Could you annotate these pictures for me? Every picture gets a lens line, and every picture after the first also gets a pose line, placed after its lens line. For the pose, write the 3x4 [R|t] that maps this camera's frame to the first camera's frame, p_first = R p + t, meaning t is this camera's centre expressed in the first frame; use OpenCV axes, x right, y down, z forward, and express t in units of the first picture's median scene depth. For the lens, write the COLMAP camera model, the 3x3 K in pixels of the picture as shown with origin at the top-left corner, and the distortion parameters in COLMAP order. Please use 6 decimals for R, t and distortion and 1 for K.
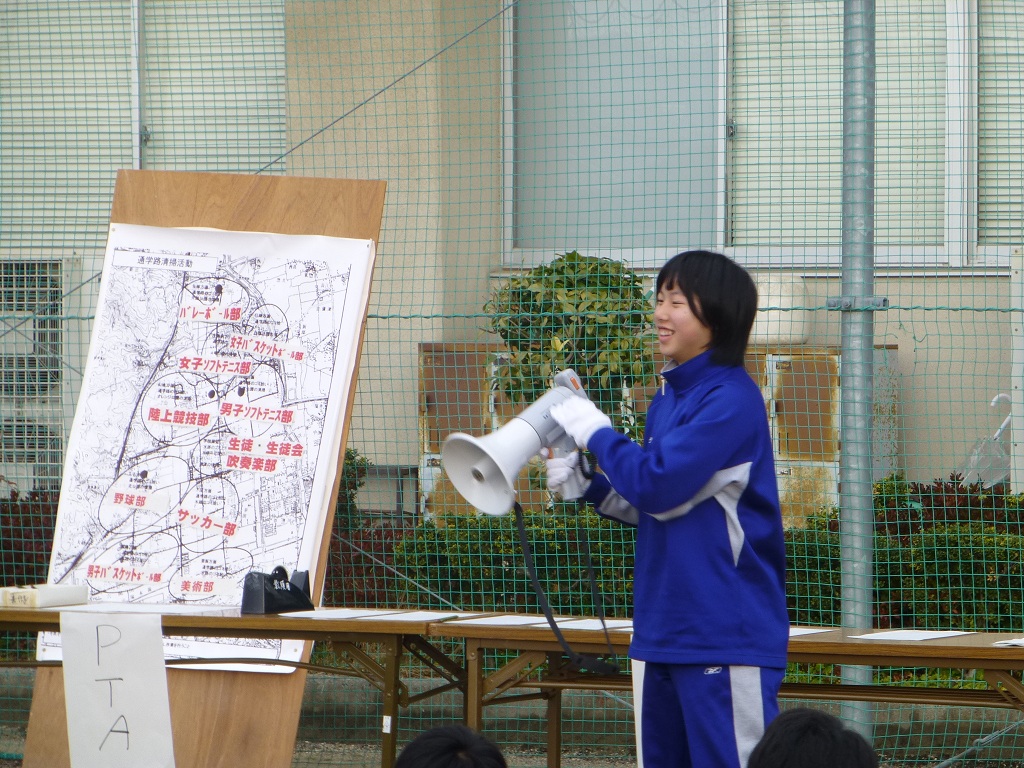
lens RADIAL K [[6322.3, 0, 512.3], [0, 6322.3, 382.8], [0, 0, 1]] dist [1.872330, 0.000000]
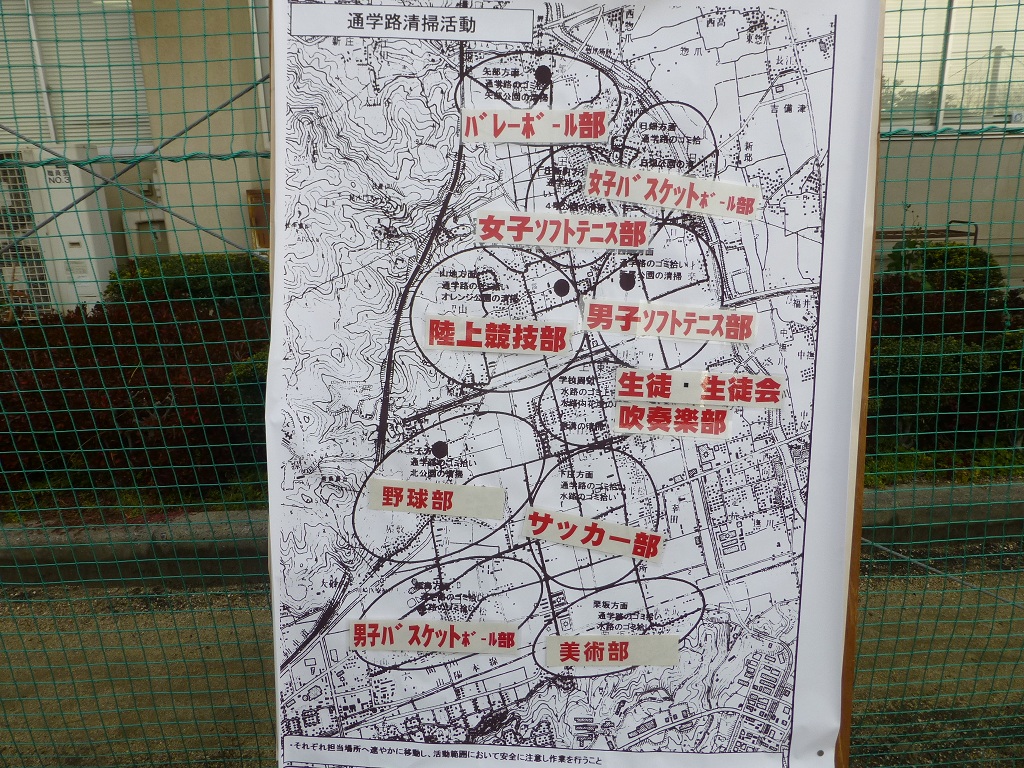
lens RADIAL K [[707.5, 0, 512.6], [0, 707.5, 386.8], [0, 0, 1]] dist [-0.016504, 0.000691]
pose [[0.870419, -0.171438, 0.461498, -0.078979], [0.034024, 0.956116, 0.291006, -0.007471], [-0.491135, -0.237595, 0.838054, 0.951349]]
